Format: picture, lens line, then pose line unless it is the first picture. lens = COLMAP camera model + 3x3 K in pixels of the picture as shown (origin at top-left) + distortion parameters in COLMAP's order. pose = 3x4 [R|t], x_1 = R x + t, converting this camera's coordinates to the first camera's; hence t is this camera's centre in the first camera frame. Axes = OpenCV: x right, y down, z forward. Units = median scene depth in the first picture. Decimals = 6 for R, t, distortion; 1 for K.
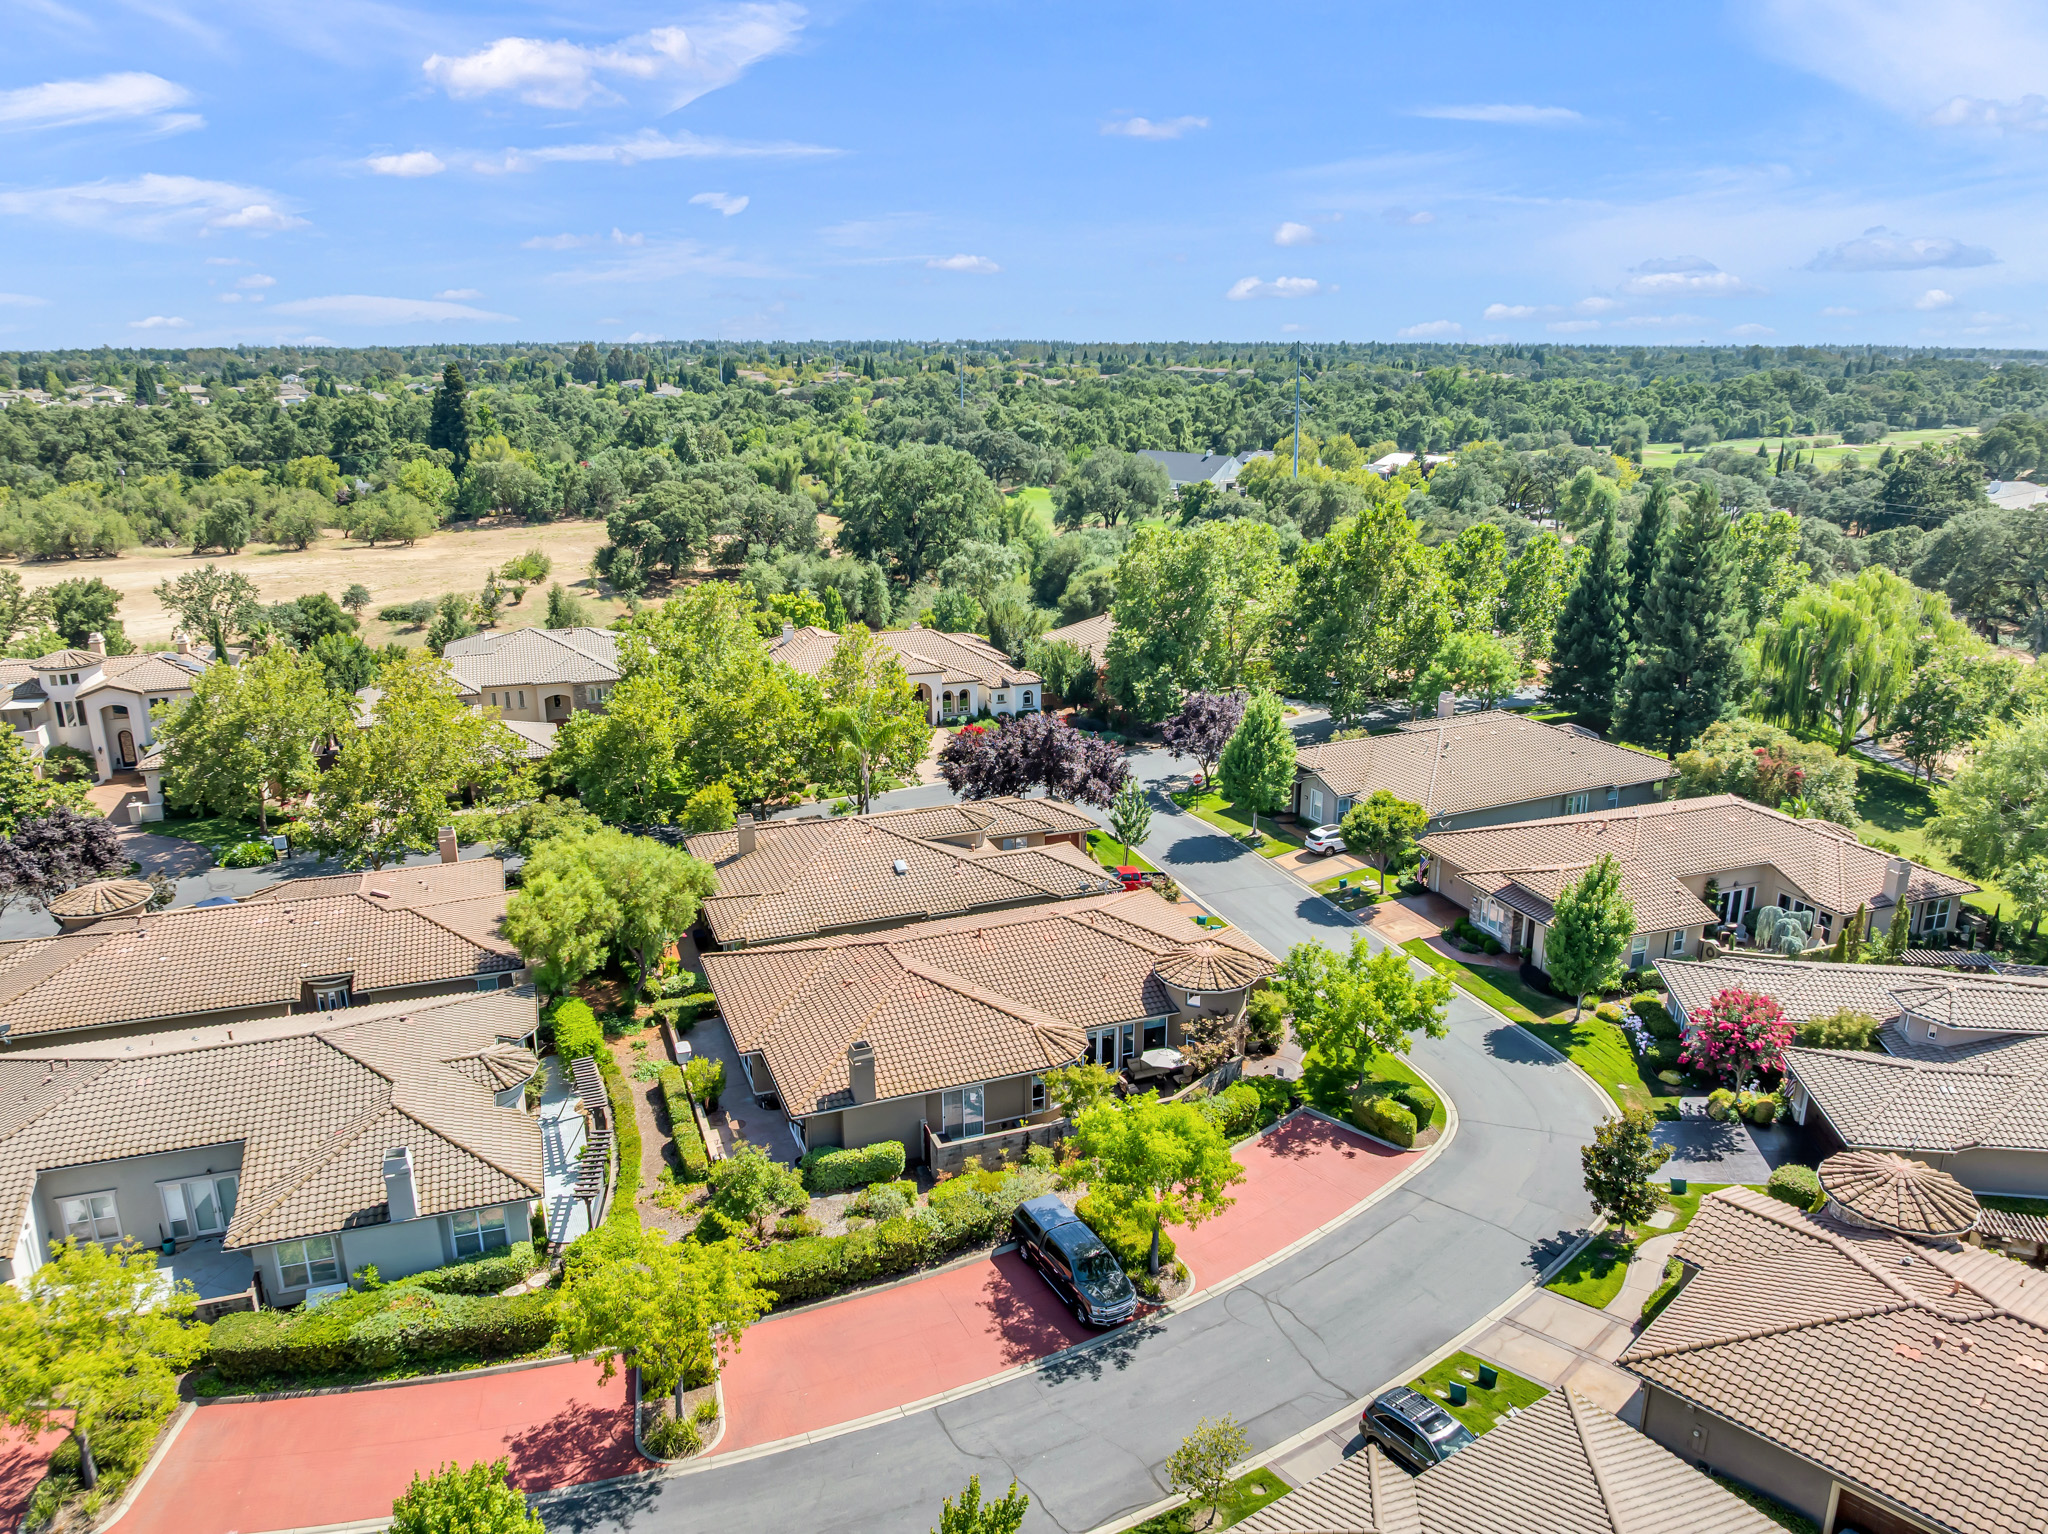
lens RADIAL K [[1437.0, 0, 1021.4], [0, 1437.0, 779.7], [0, 0, 1]] dist [-0.039776, 0.003042]
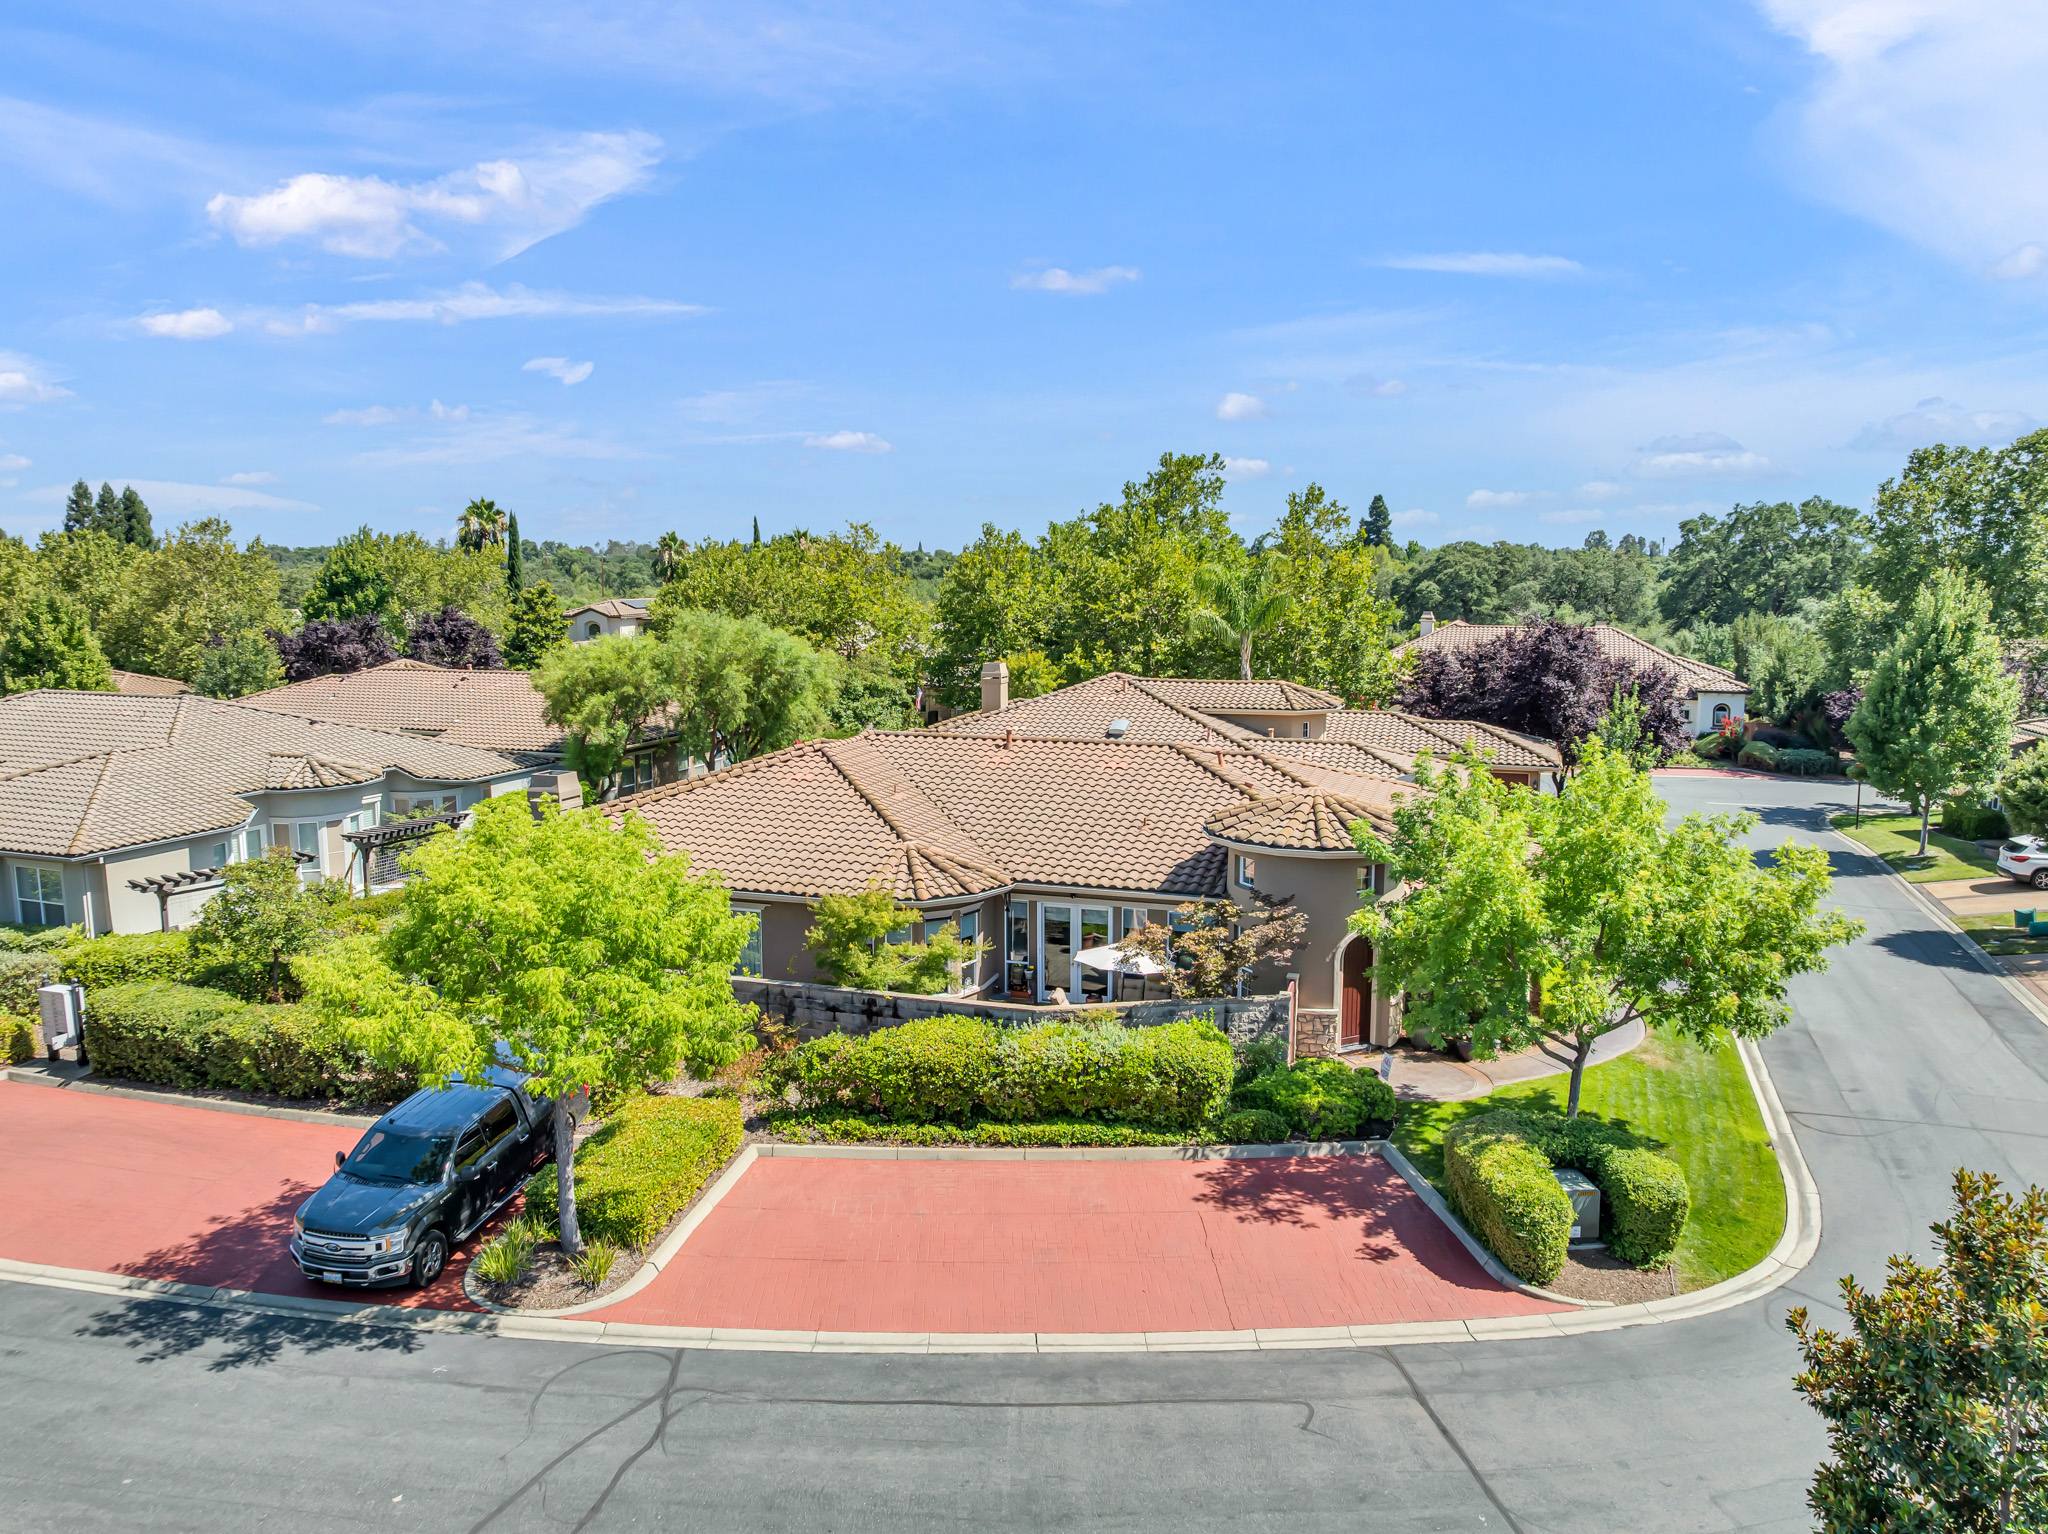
lens RADIAL K [[1437.0, 0, 1021.4], [0, 1437.0, 779.7], [0, 0, 1]] dist [-0.039776, 0.003042]
pose [[0.770049, 0.095899, -0.630735, 0.325325], [-0.185895, 0.979466, -0.078034, 0.158808], [0.610301, 0.177340, 0.772064, 0.536049]]
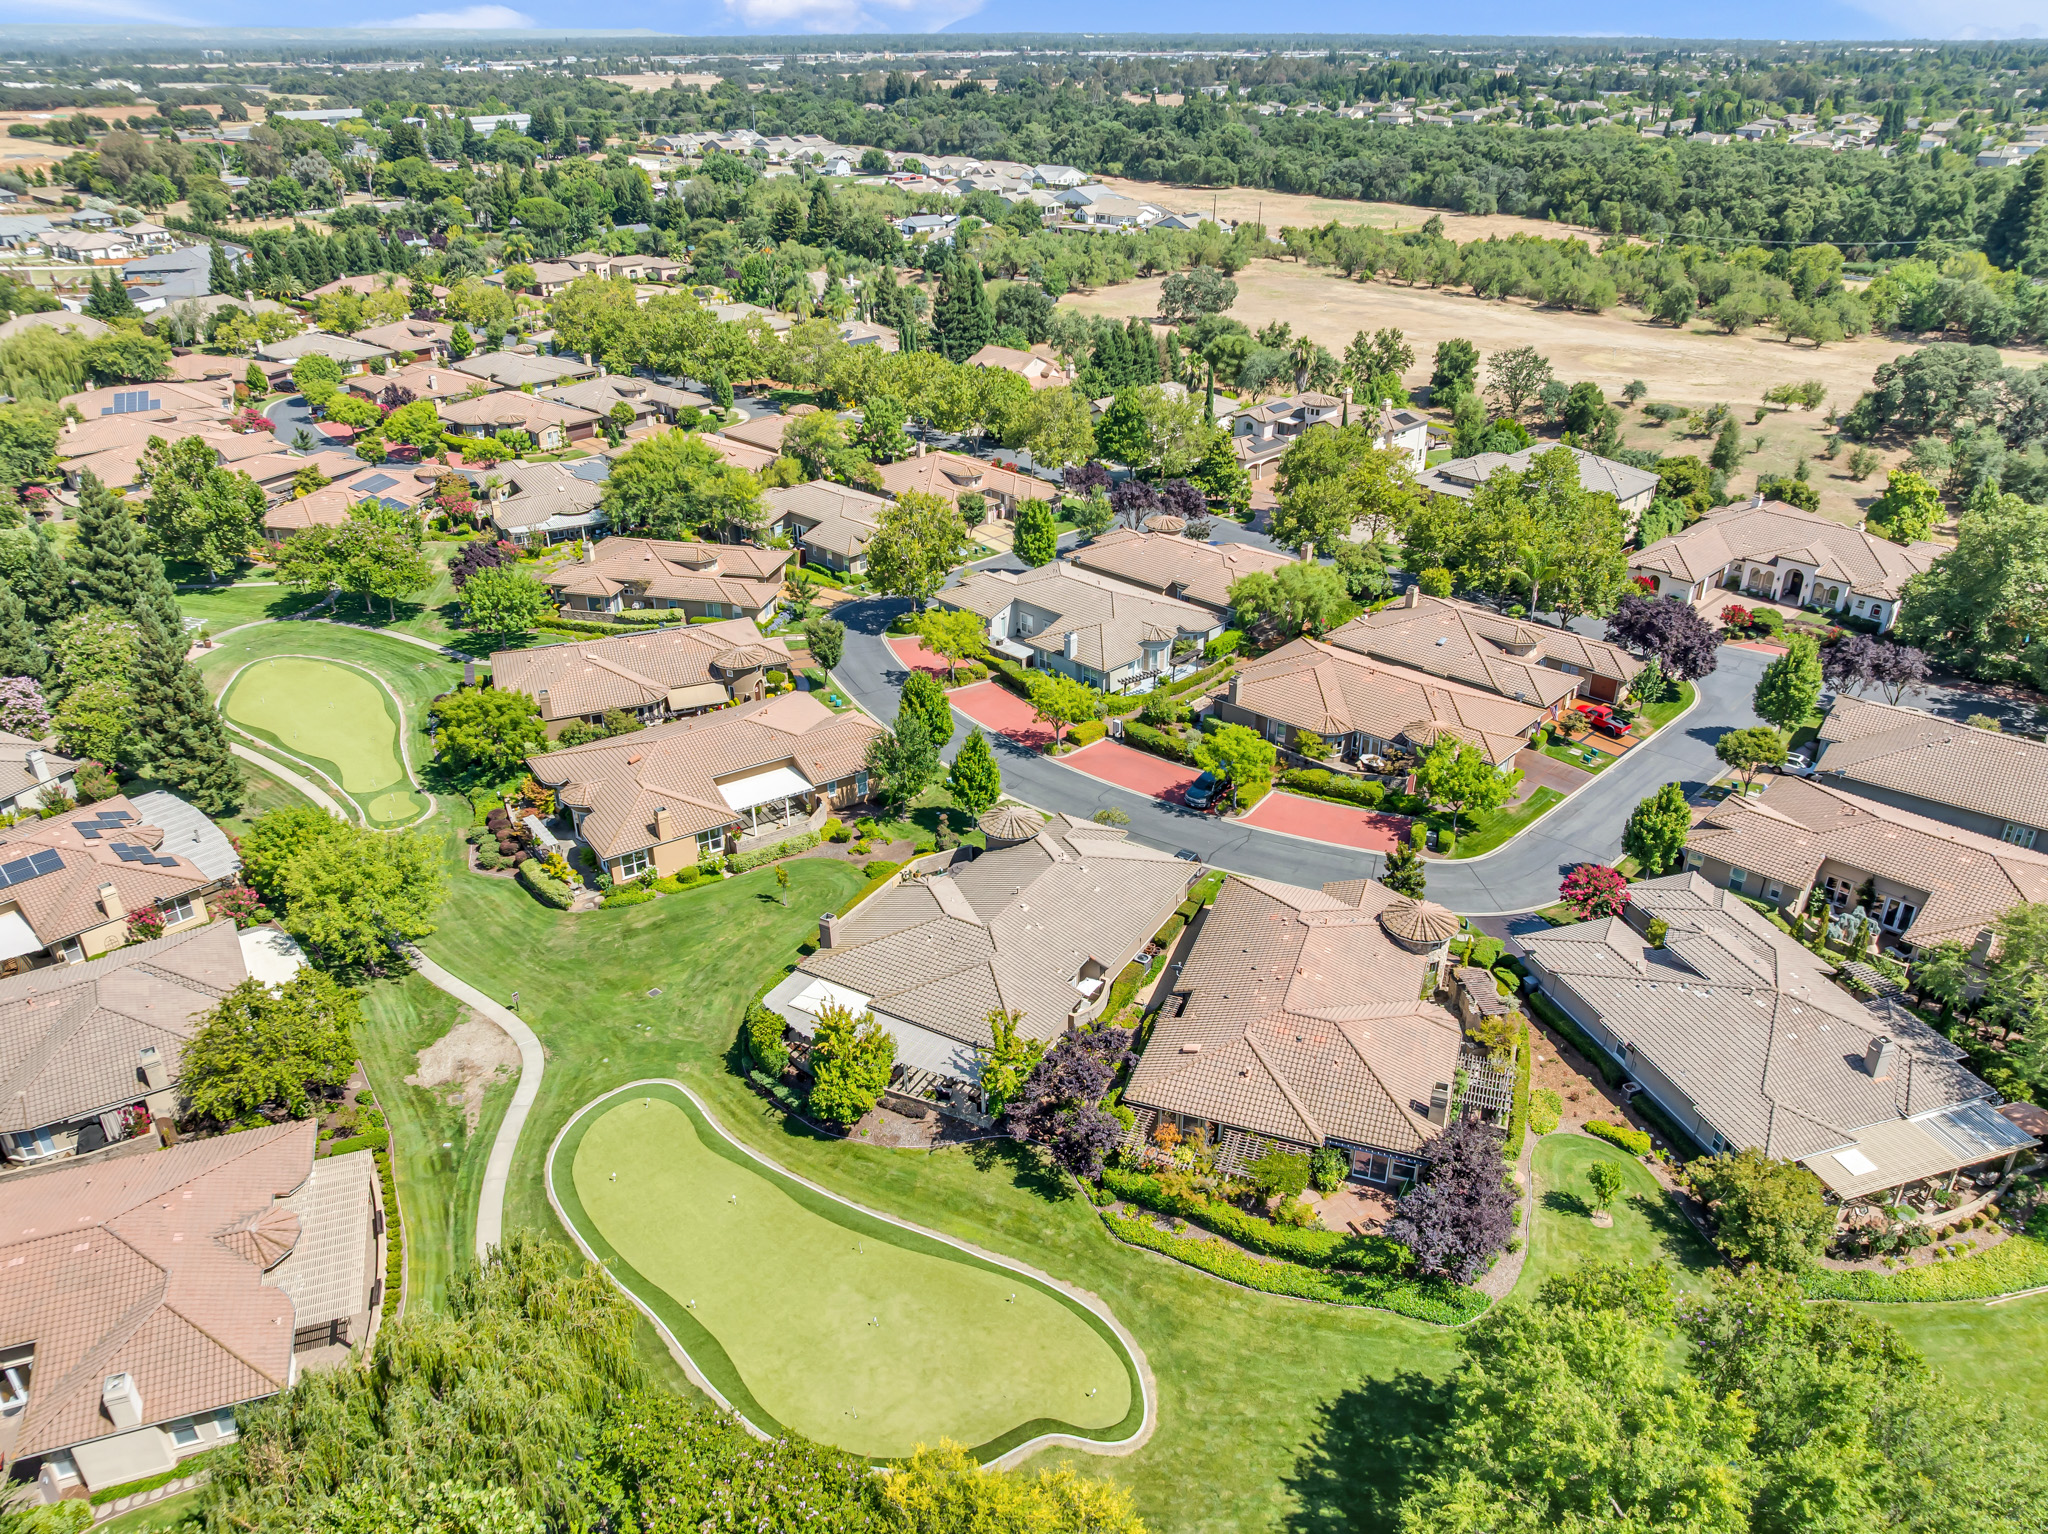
lens RADIAL K [[1437.0, 0, 1021.4], [0, 1437.0, 779.7], [0, 0, 1]] dist [-0.039776, 0.003042]
pose [[0.433892, 0.418365, -0.797940, 1.233129], [-0.258418, 0.906227, 0.334622, -0.251989], [0.863109, 0.061012, 0.501318, -0.280952]]
